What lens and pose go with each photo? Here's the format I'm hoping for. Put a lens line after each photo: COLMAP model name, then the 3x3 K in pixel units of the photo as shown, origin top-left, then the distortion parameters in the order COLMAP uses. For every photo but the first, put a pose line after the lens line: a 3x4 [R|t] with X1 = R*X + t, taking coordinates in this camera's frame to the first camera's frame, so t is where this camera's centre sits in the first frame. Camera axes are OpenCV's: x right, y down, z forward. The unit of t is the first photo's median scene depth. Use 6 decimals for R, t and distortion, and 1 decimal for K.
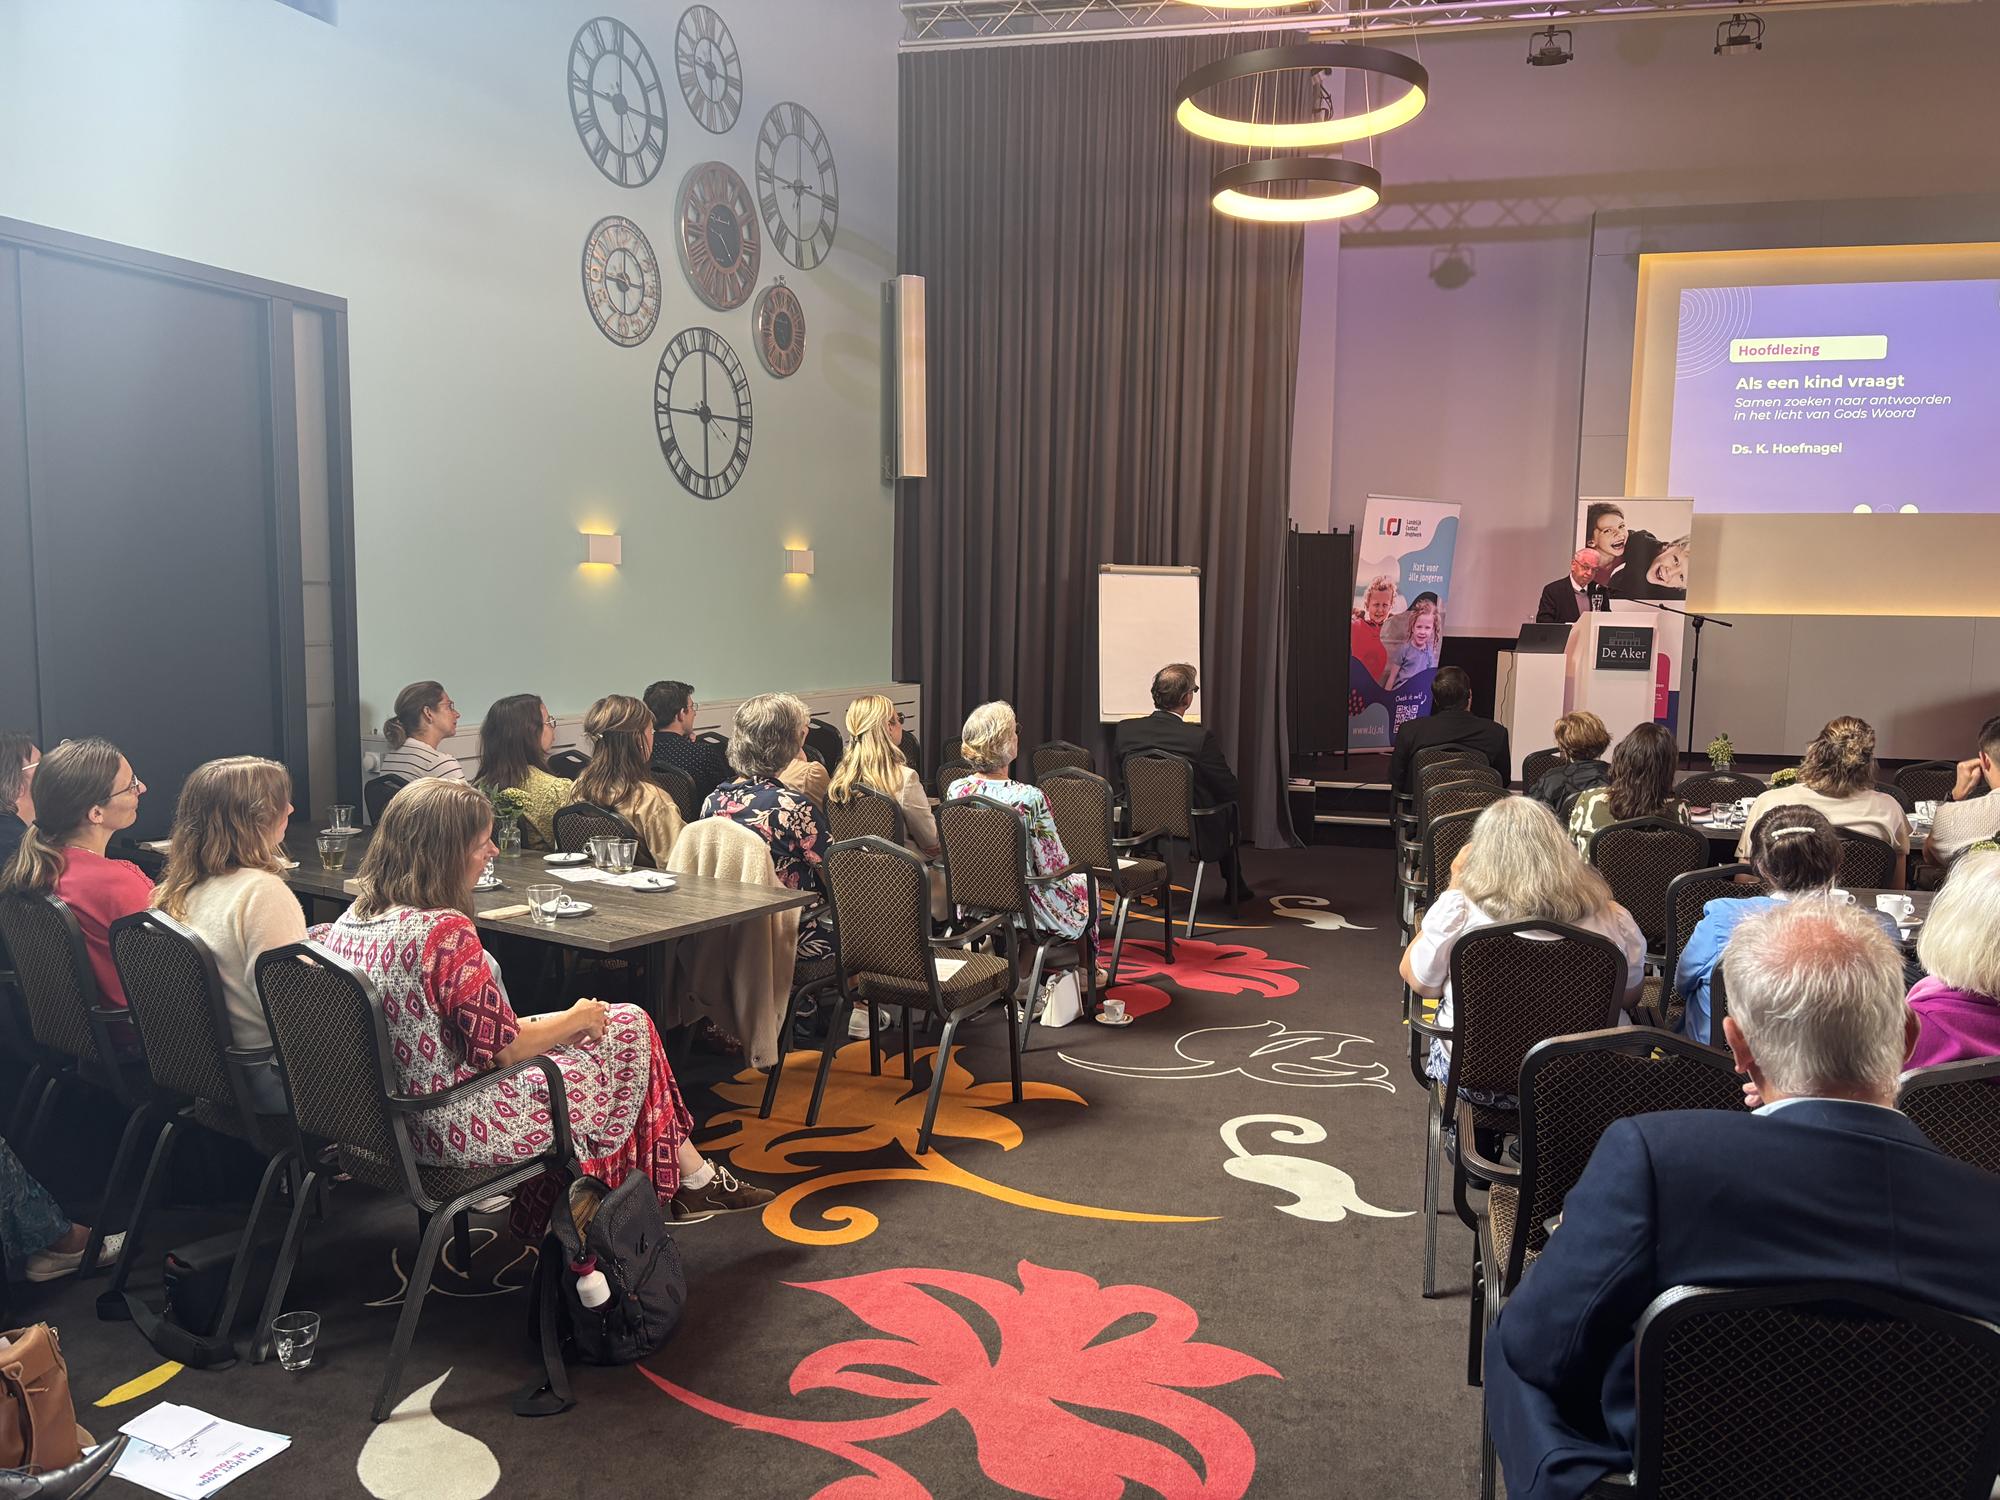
lens RADIAL K [[1513.3, 0, 988.8], [0, 1513.3, 756.3], [0, 0, 1]] dist [0.052856, -0.061203]
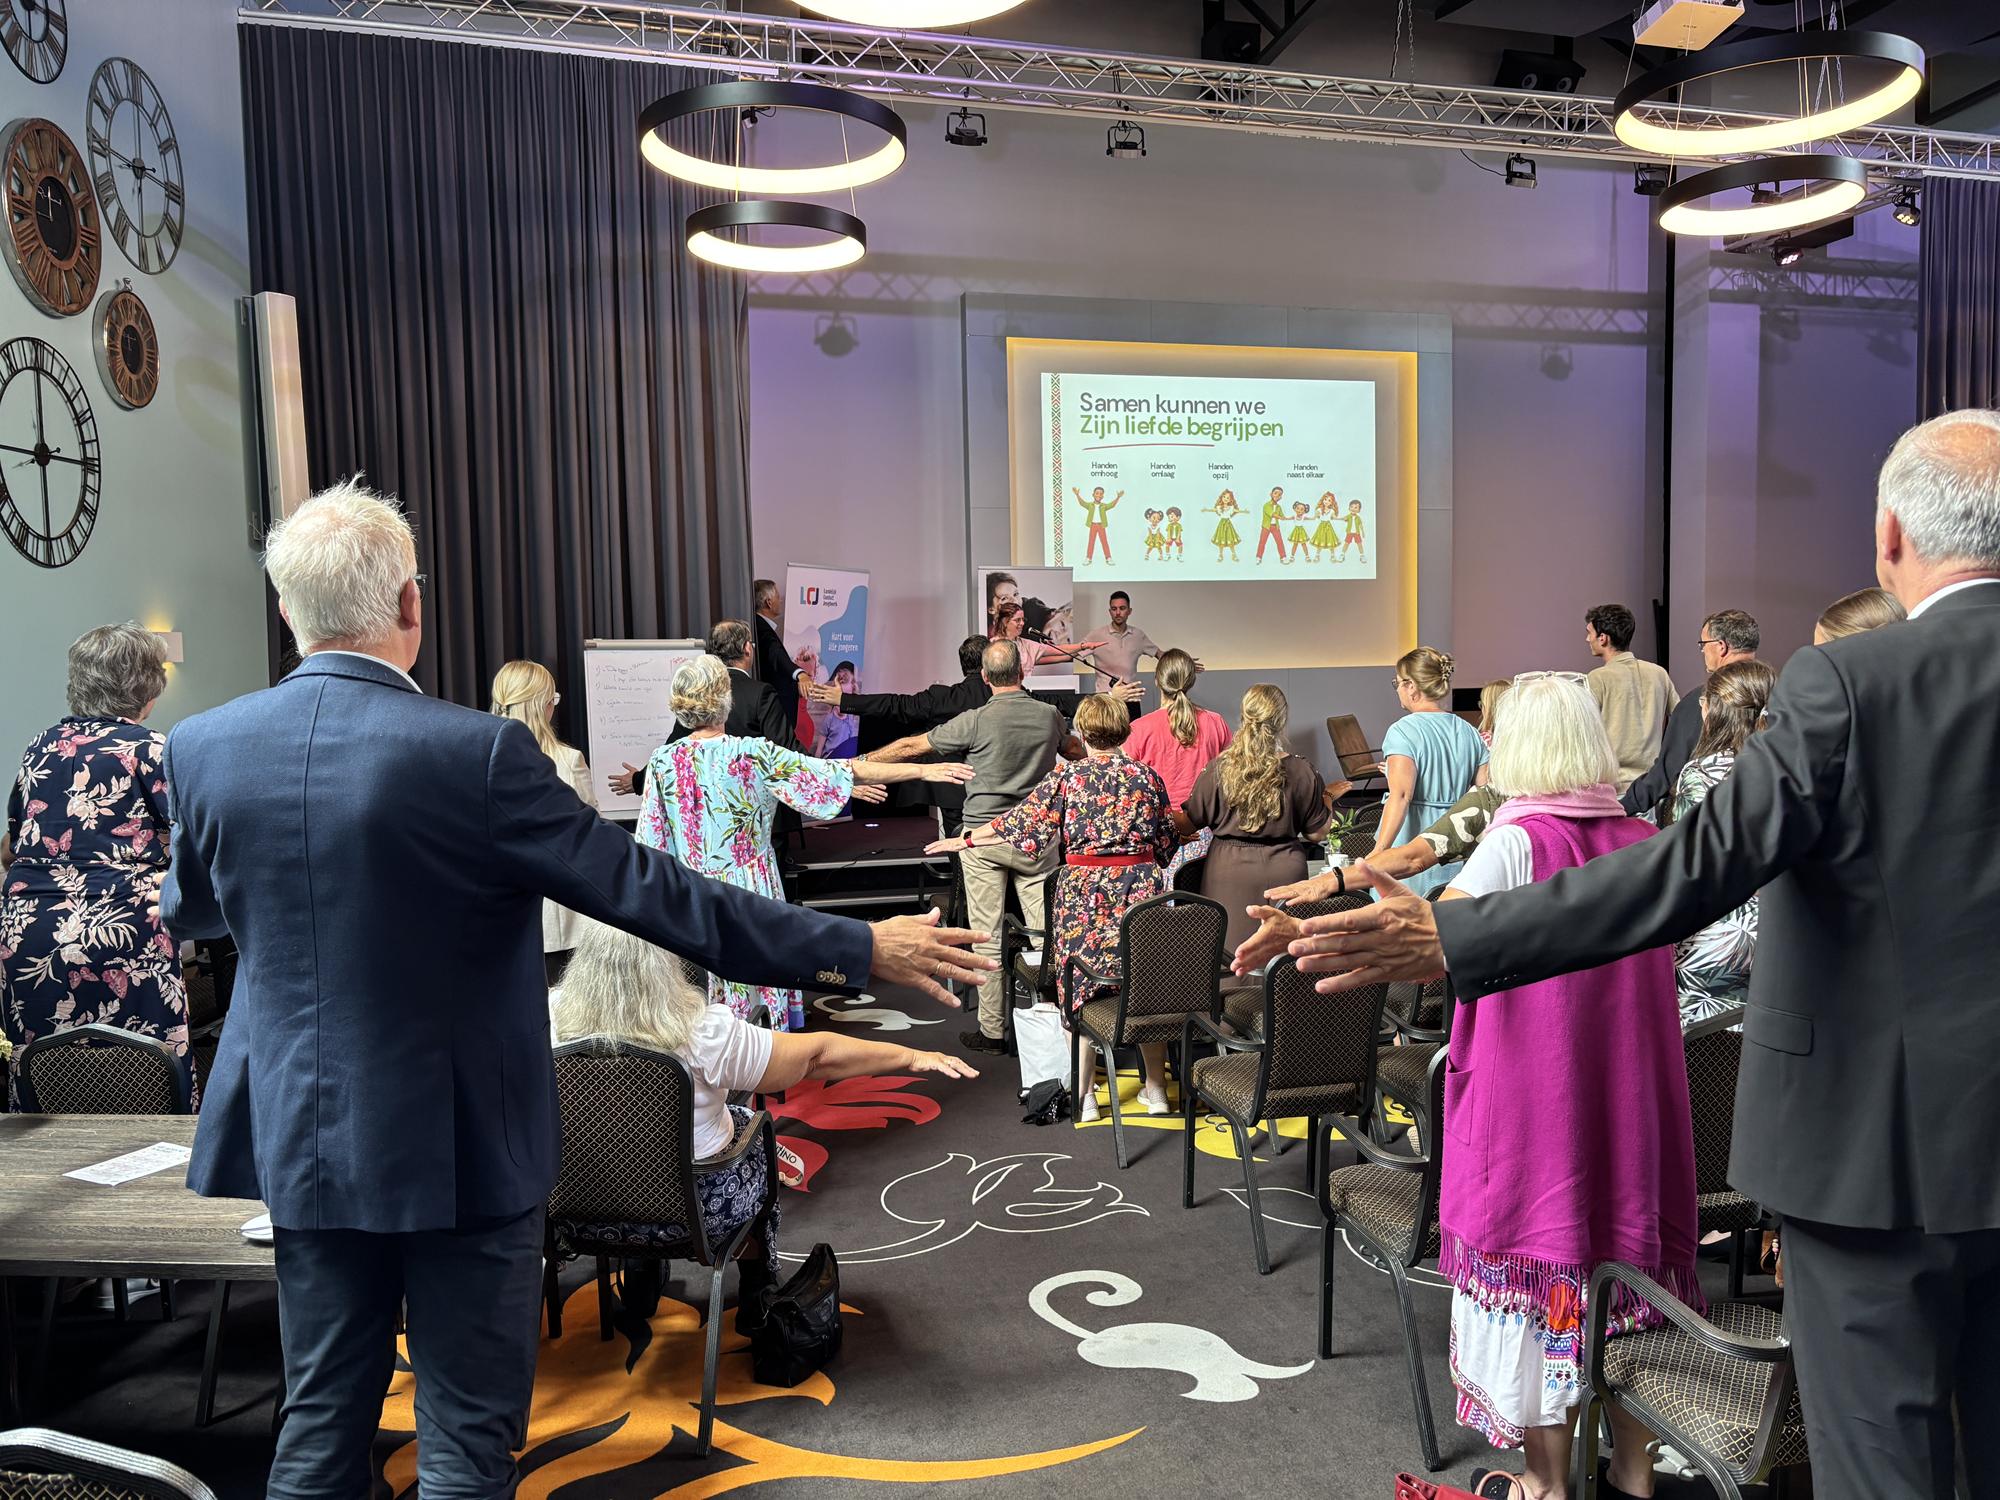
lens RADIAL K [[1513.3, 0, 999.8], [0, 1513.3, 758.2], [0, 0, 1]] dist [0.052856, -0.061203]
pose [[0.877422, -0.061889, 0.475710, -0.137886], [0.081237, 0.996490, -0.020195, -0.024865], [-0.472790, 0.056364, 0.879370, 0.134008]]
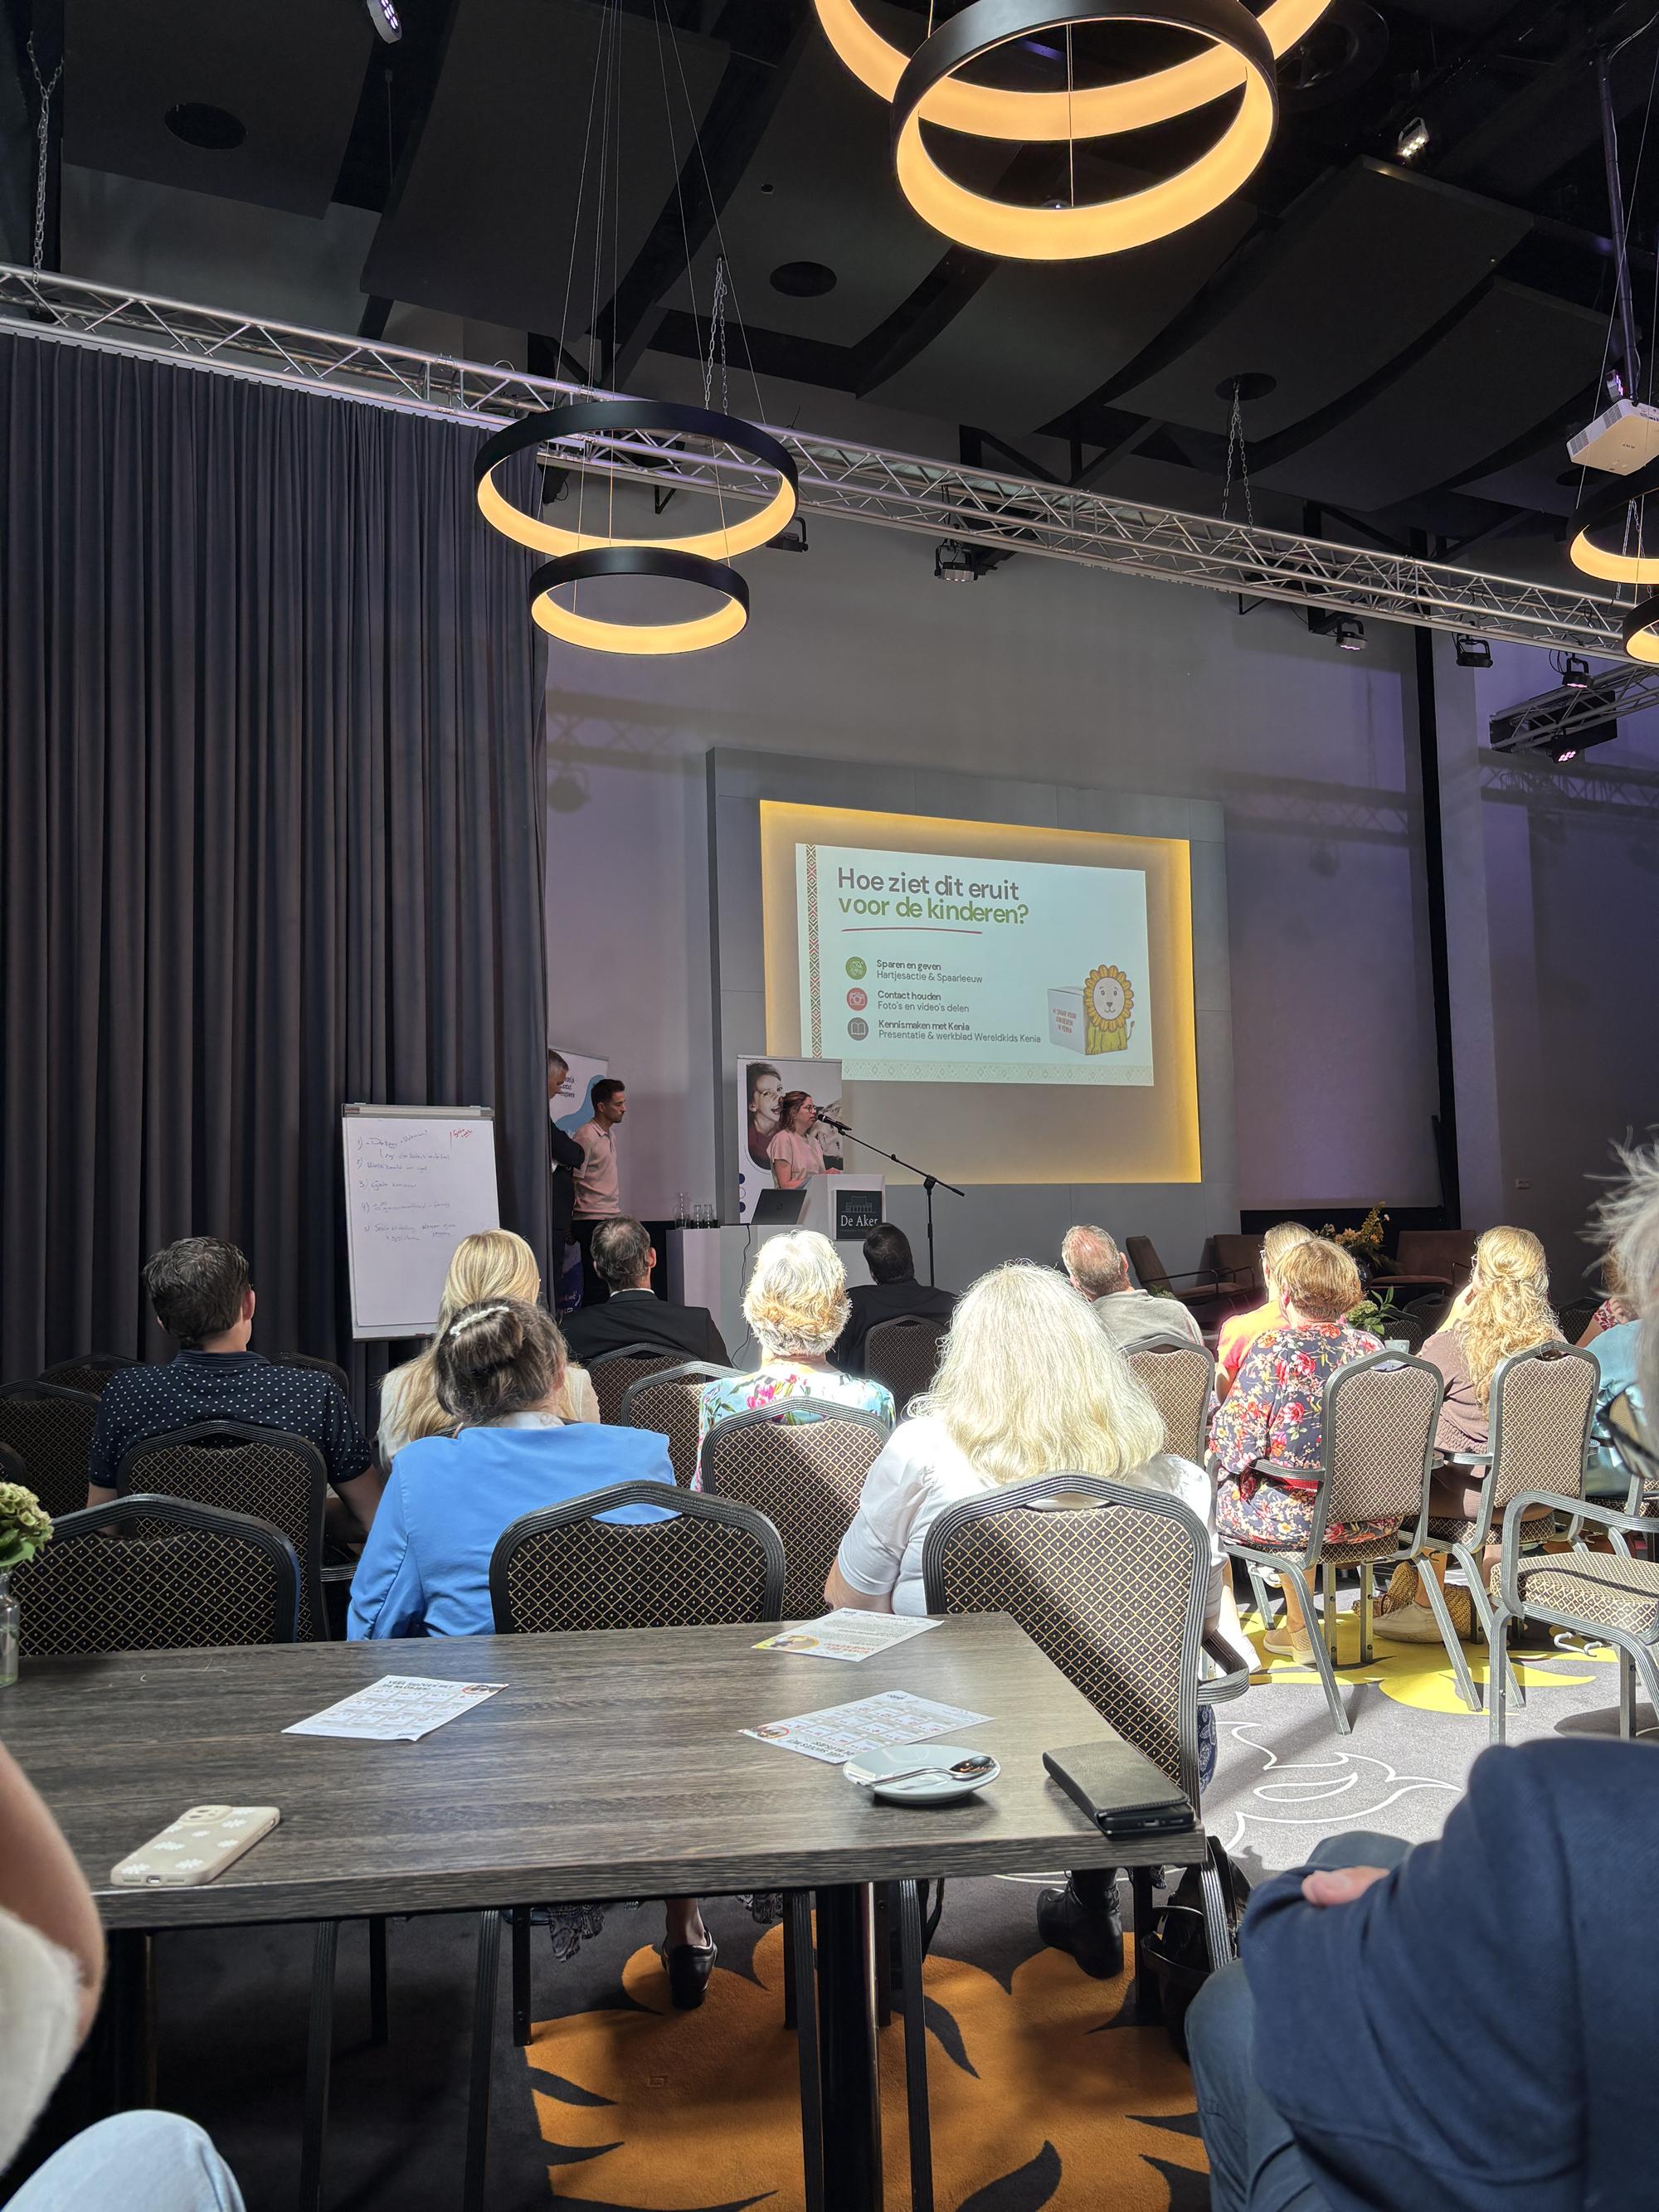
lens RADIAL K [[1673.8, 0, 830.6], [0, 1673.8, 1104.8], [0, 0, 1]] dist [0.052856, -0.061203]
pose [[0.780945, 0.013987, 0.624443, -0.239581], [0.100404, 0.983937, -0.147607, 0.007449], [-0.616477, 0.177969, 0.766996, 0.334558]]
